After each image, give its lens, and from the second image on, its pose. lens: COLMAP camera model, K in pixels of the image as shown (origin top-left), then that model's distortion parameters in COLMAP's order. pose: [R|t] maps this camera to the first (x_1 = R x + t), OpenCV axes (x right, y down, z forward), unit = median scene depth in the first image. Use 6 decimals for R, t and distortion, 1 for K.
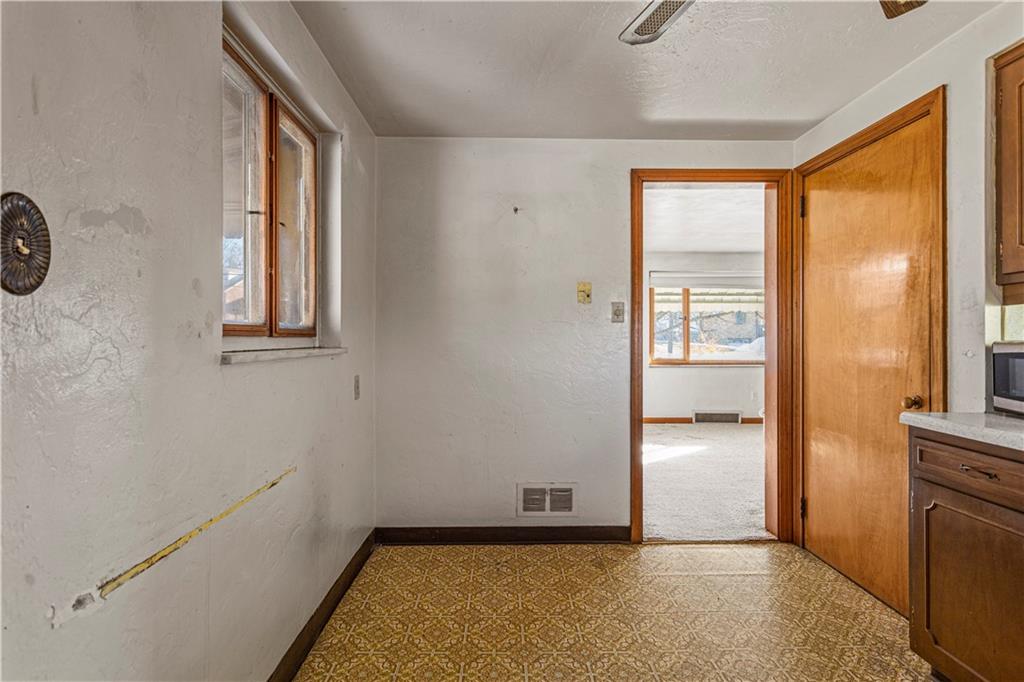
lens RADIAL K [[476.1, 0, 512.0], [0, 476.1, 341.0], [0, 0, 1]] dist [0.002646, 0.000132]
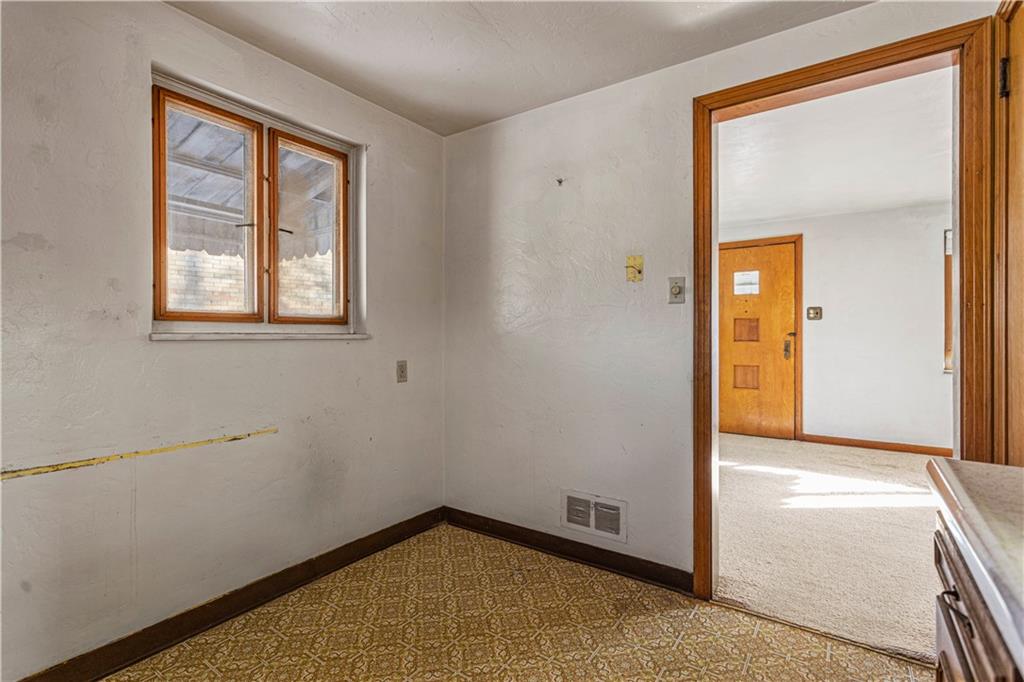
lens RADIAL K [[482.9, 0, 513.1], [0, 482.9, 338.6], [0, 0, 1]] dist [0.001735, 0.000600]
pose [[0.812032, 0.002668, -0.583606, 0.465715], [-0.002716, 0.999996, 0.000792, 0.017797], [0.583606, 0.000942, 0.812036, 0.215116]]
